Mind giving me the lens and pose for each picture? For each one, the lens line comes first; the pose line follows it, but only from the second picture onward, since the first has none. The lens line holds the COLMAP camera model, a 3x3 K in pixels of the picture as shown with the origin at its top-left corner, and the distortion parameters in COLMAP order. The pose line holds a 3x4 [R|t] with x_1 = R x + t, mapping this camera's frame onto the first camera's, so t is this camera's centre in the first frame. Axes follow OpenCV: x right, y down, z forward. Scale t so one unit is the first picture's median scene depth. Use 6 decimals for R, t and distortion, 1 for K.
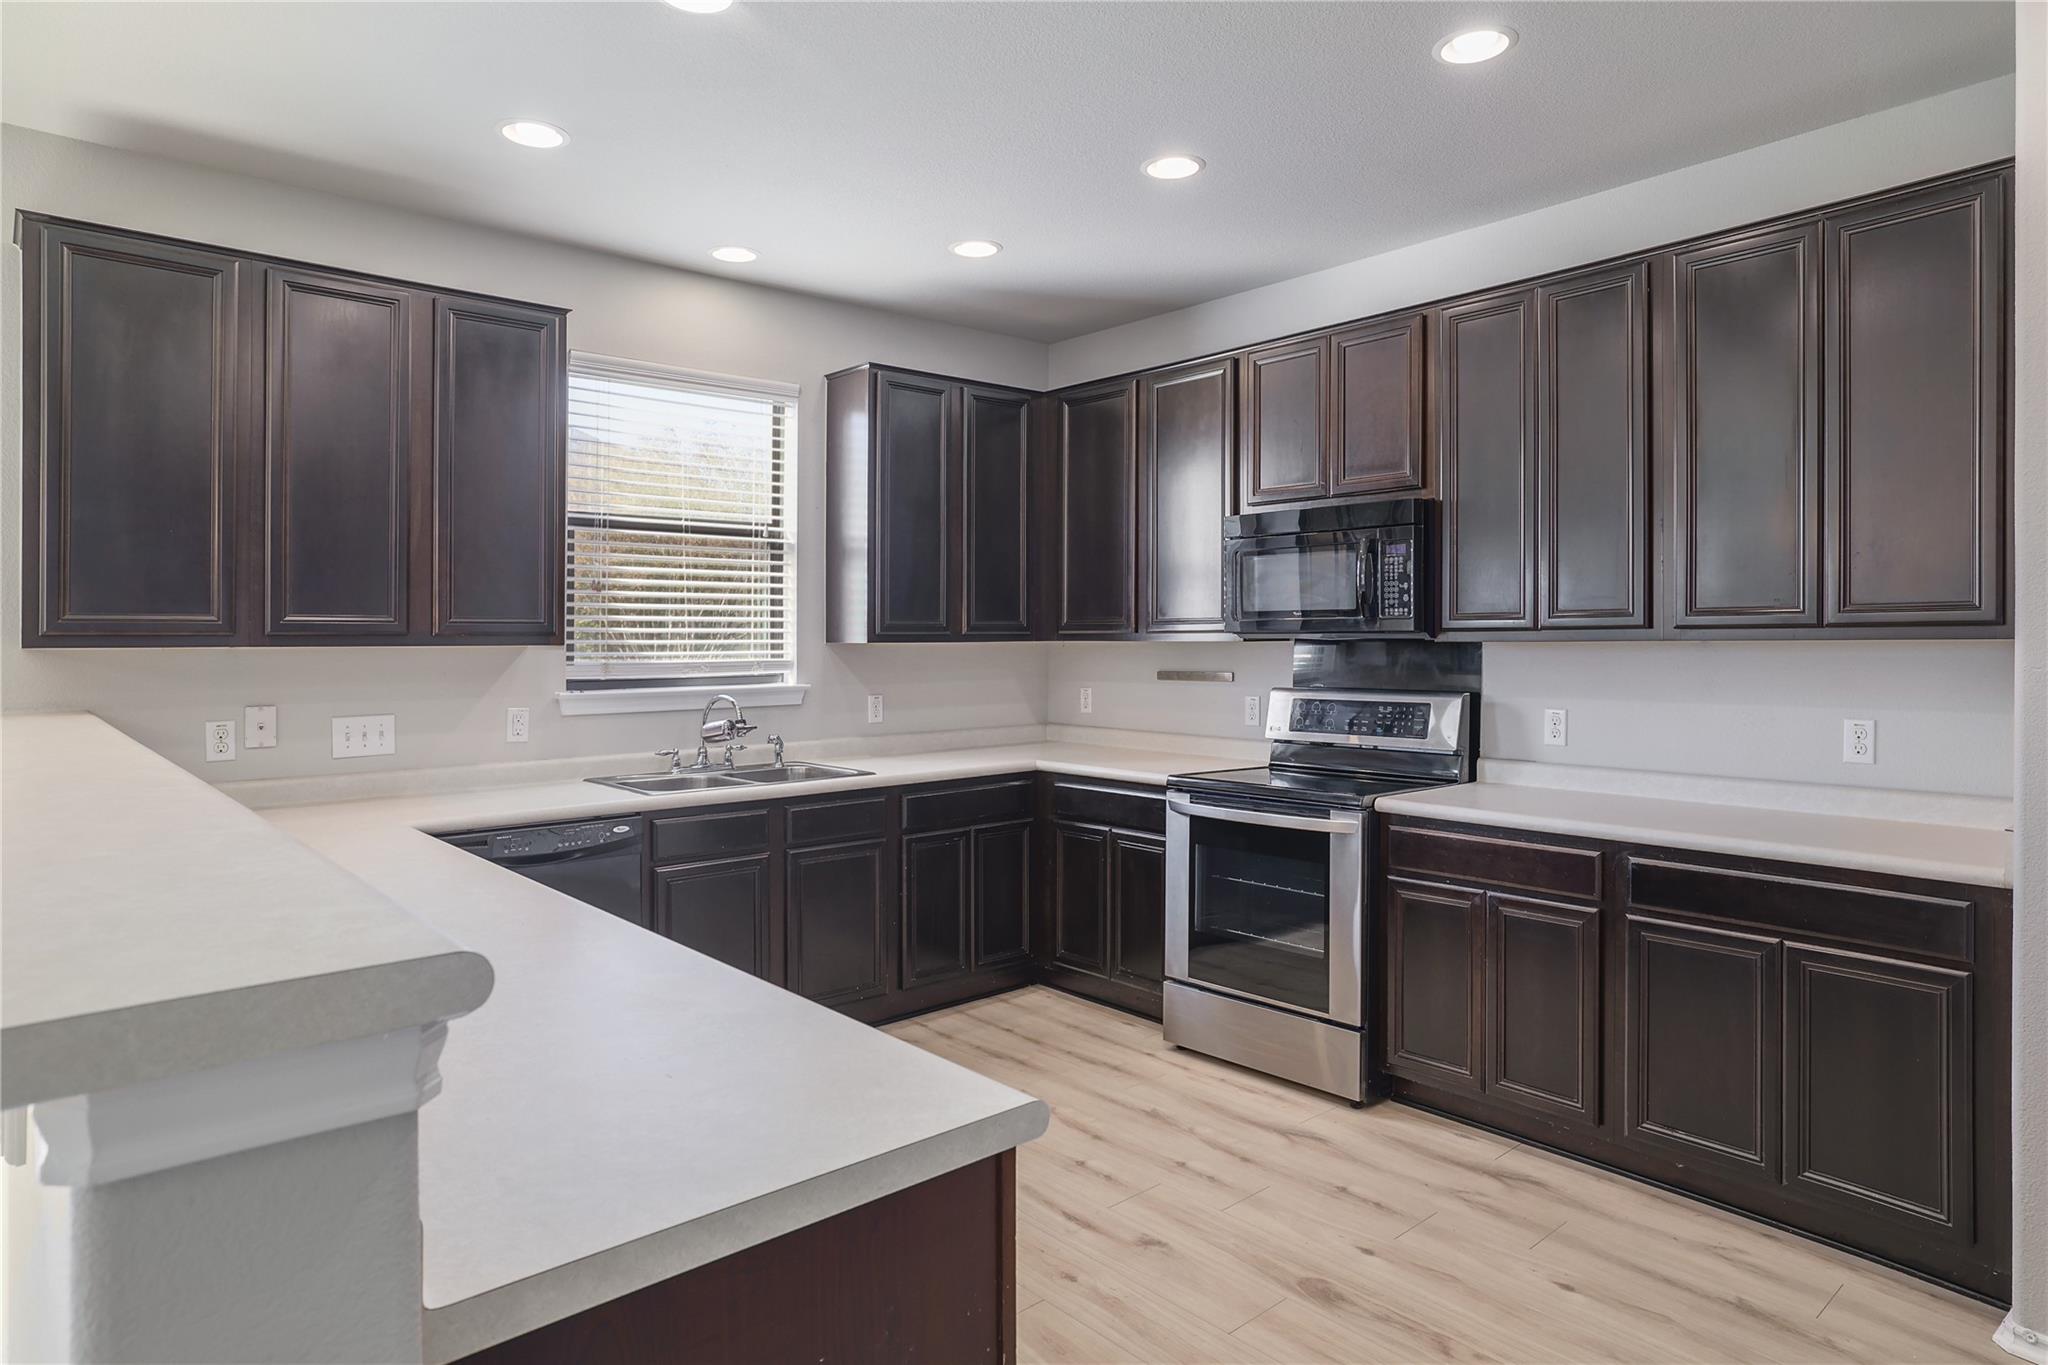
lens RADIAL K [[1162.9, 0, 1019.9], [0, 1162.9, 636.7], [0, 0, 1]] dist [0.000528, 0.029899]
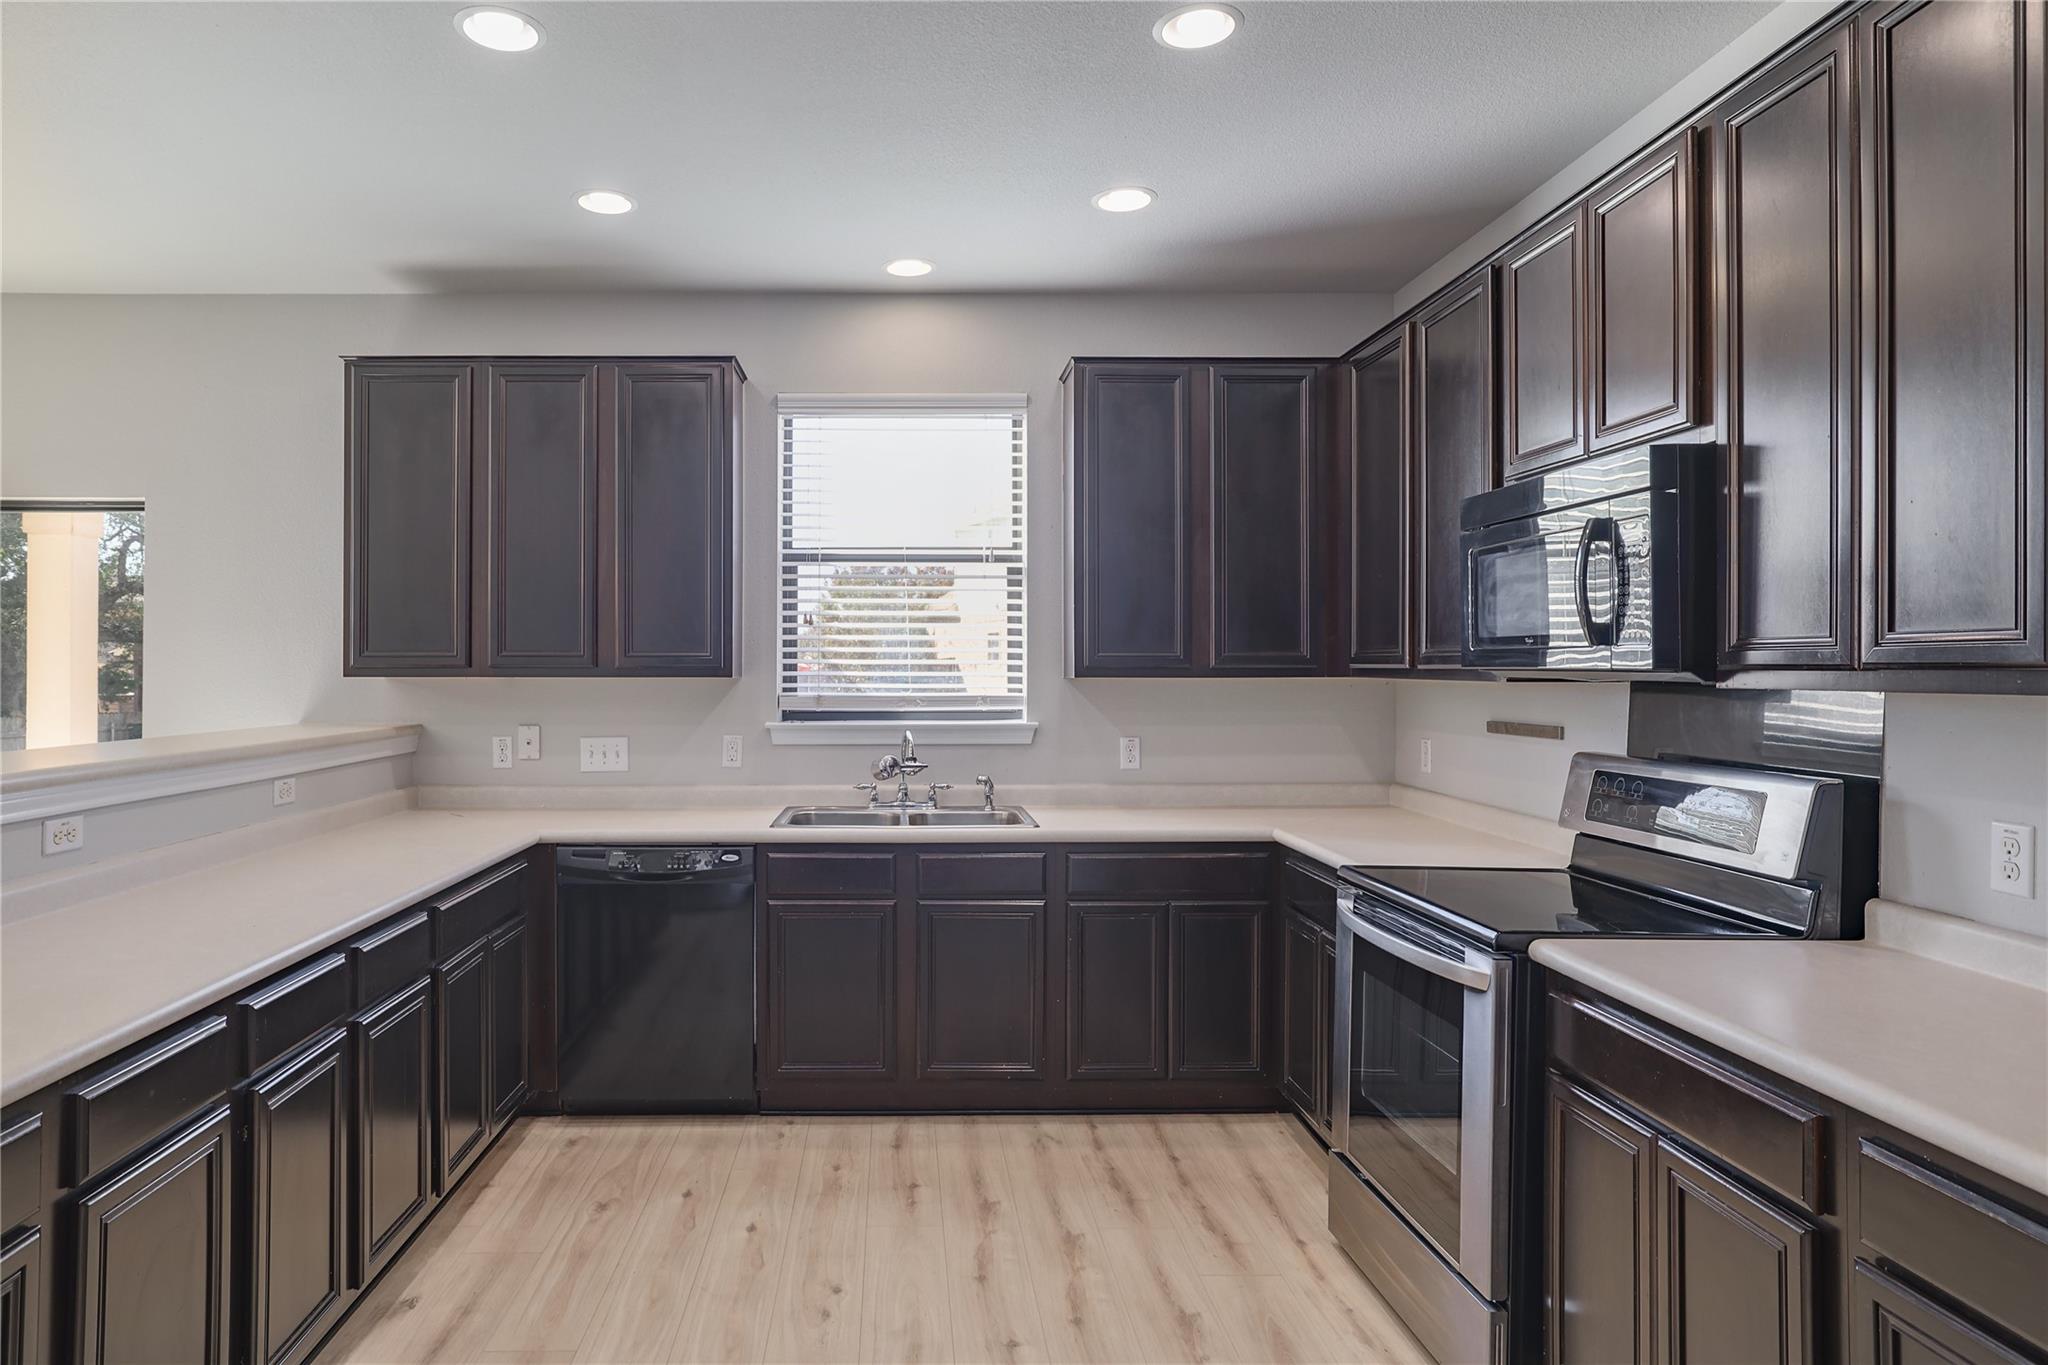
lens RADIAL K [[1187.8, 0, 920.8], [0, 1187.8, 678.7], [0, 0, 1]] dist [0.006608, 0.002824]
pose [[0.767862, 0.011360, -0.640515, 0.380528], [-0.002349, 0.999886, 0.014916, -0.007437], [0.640611, -0.009949, 0.767801, 0.255515]]
